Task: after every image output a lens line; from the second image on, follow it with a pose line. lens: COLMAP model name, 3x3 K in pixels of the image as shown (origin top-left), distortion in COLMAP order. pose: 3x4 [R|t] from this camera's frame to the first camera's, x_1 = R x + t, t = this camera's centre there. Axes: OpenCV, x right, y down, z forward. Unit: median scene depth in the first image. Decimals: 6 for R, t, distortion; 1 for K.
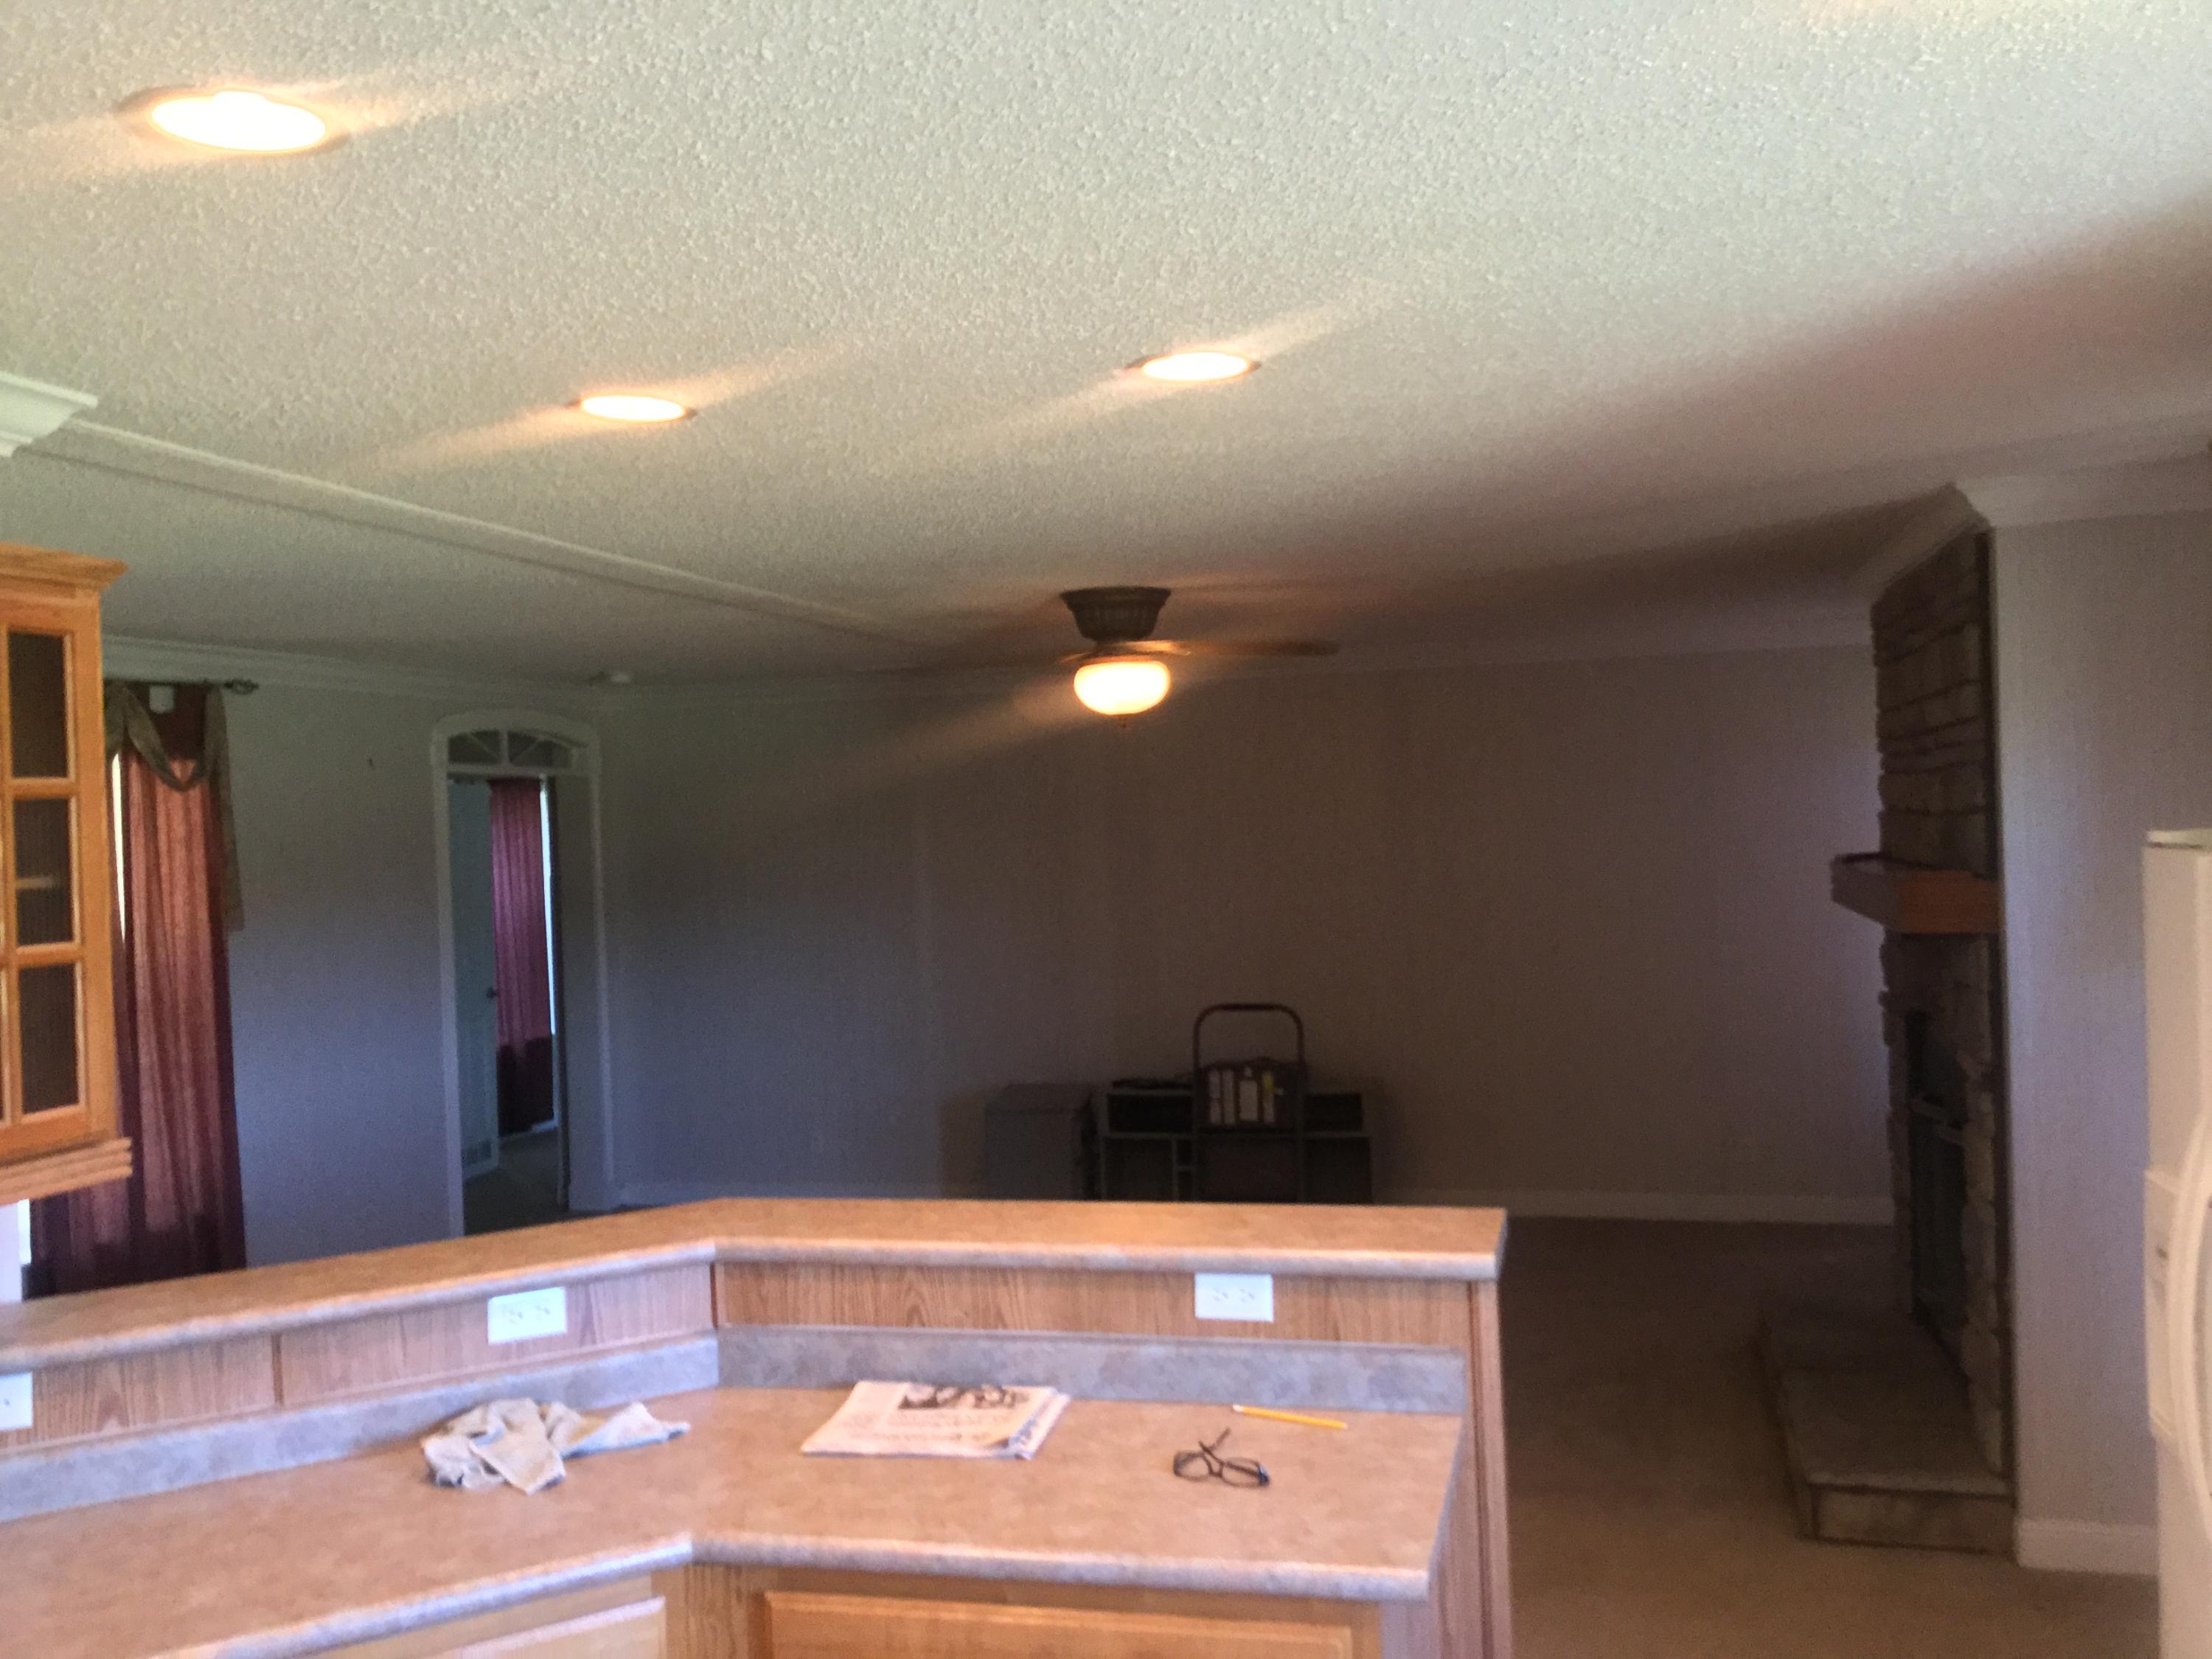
lens RADIAL K [[1934.4, 0, 1106.0], [0, 1934.4, 829.5], [0, 0, 1]] dist [-0.000847, -0.000708]
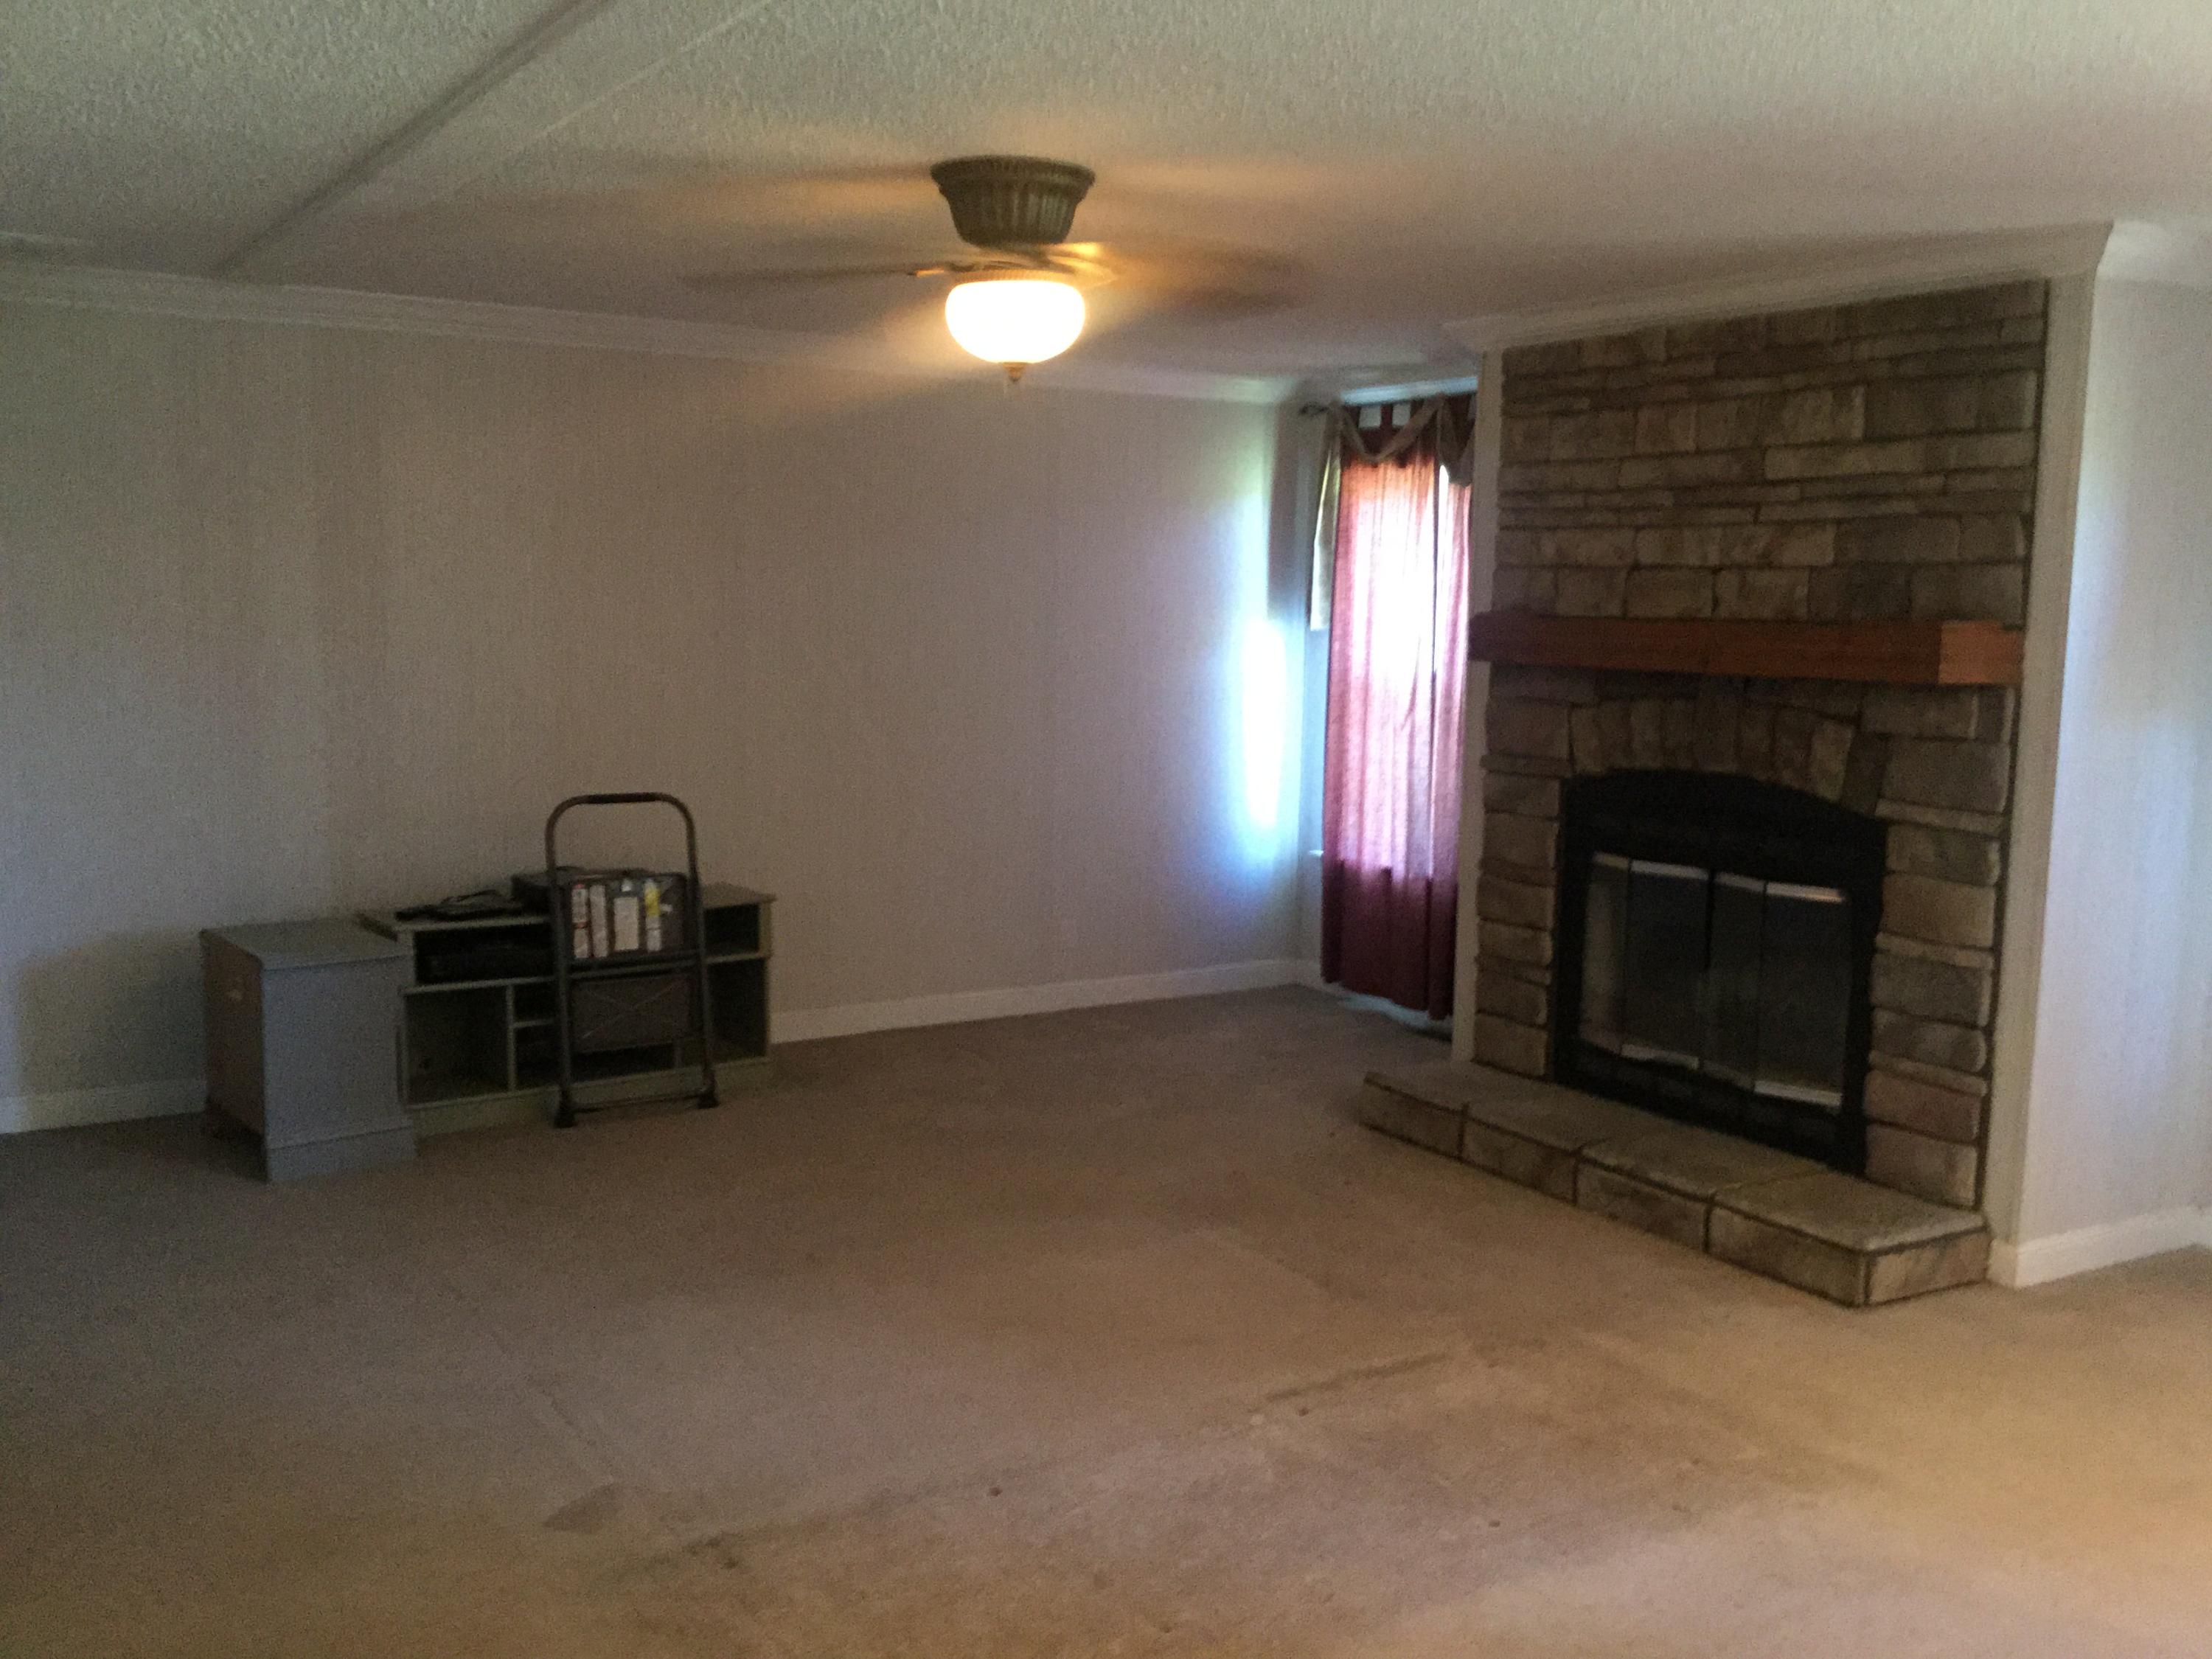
lens RADIAL K [[2062.0, 0, 1106.0], [0, 2062.0, 829.5], [0, 0, 1]] dist [-0.006827, -0.006360]
pose [[0.694836, -0.043383, 0.717859, -0.362247], [-0.034412, 0.995030, 0.093442, 0.025092], [-0.718345, -0.089630, 0.689889, 0.332105]]
